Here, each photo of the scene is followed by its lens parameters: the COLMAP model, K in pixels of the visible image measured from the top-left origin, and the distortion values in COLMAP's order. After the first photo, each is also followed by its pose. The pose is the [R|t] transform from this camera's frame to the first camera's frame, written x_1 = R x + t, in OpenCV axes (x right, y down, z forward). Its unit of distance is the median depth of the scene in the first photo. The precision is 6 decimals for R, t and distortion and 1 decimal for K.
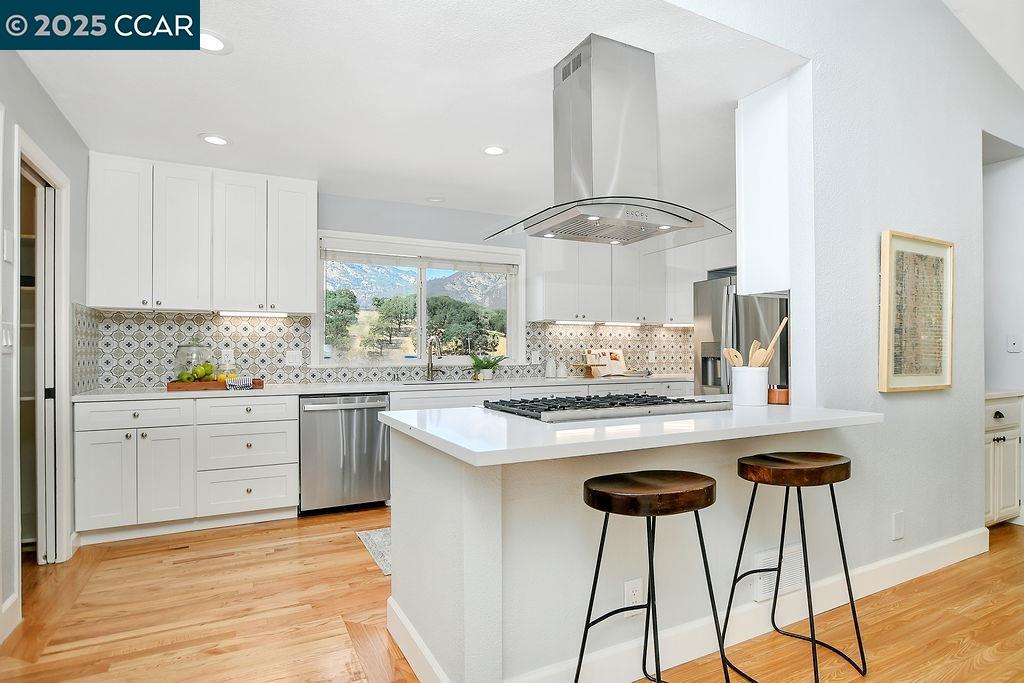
lens RADIAL K [[544.7, 0, 514.4], [0, 544.7, 345.7], [0, 0, 1]] dist [-0.016330, 0.000869]
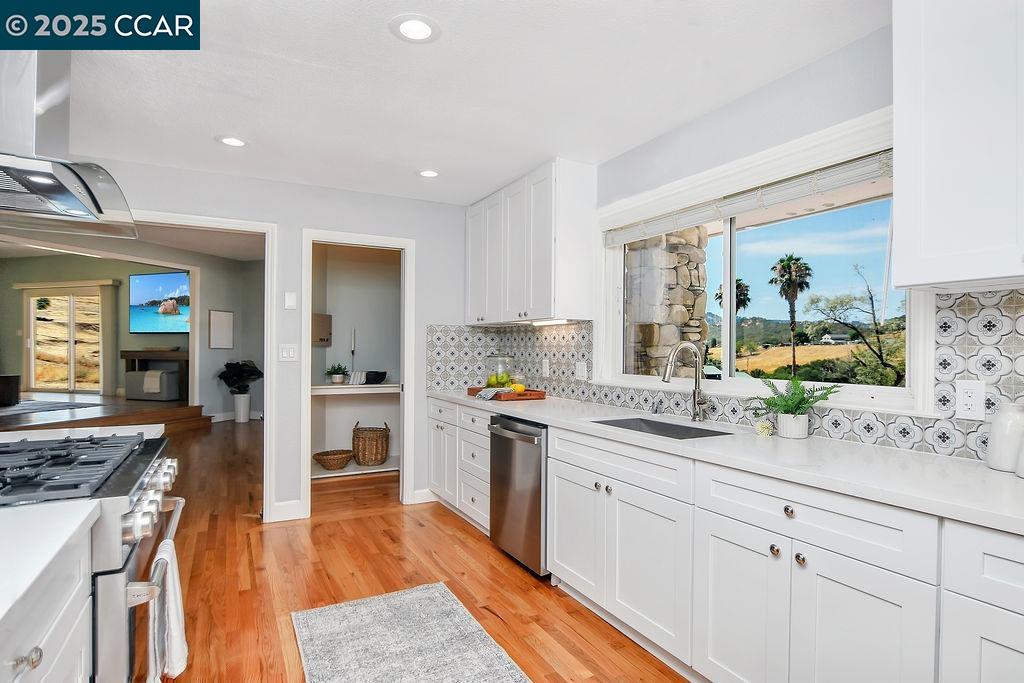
lens RADIAL K [[544.7, 0, 516.2], [0, 544.7, 349.3], [0, 0, 1]] dist [-0.016330, 0.000869]
pose [[0.028134, 0.001836, -0.999602, 0.438979], [0.004895, 0.999986, 0.001975, -0.013055], [0.999592, -0.004949, 0.028125, 0.872278]]
